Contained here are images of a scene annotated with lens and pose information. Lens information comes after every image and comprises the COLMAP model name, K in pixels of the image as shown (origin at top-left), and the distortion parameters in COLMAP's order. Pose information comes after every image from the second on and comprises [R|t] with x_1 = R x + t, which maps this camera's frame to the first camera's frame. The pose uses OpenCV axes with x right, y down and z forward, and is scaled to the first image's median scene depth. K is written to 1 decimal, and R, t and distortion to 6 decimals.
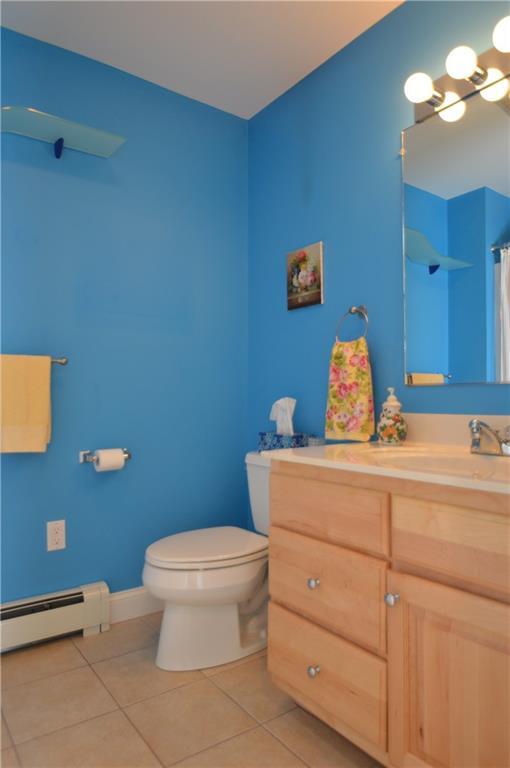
lens RADIAL K [[518.9, 0, 255.9], [0, 518.9, 384.0], [0, 0, 1]] dist [-0.045982, 0.008384]
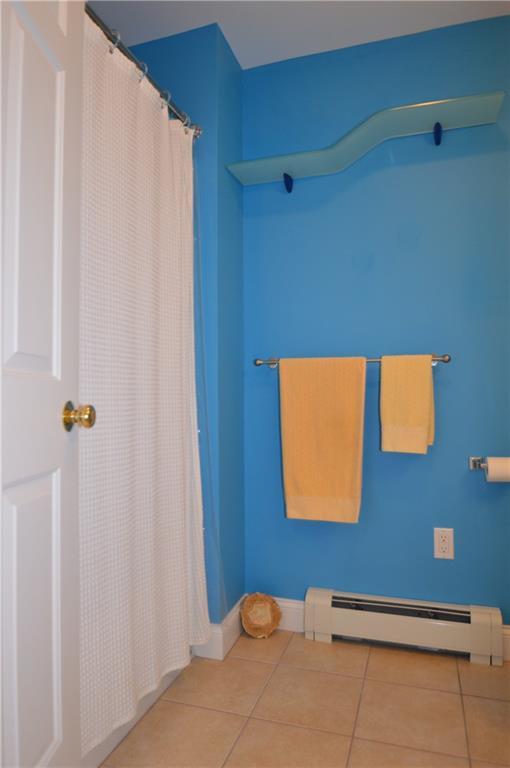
lens RADIAL K [[518.9, 0, 252.0], [0, 518.9, 379.8], [0, 0, 1]] dist [-0.045982, 0.008384]
pose [[0.575557, -0.017534, -0.817574, 0.185690], [0.016581, 0.999815, -0.009770, -0.002486], [0.817594, -0.007933, 0.575741, 0.169946]]
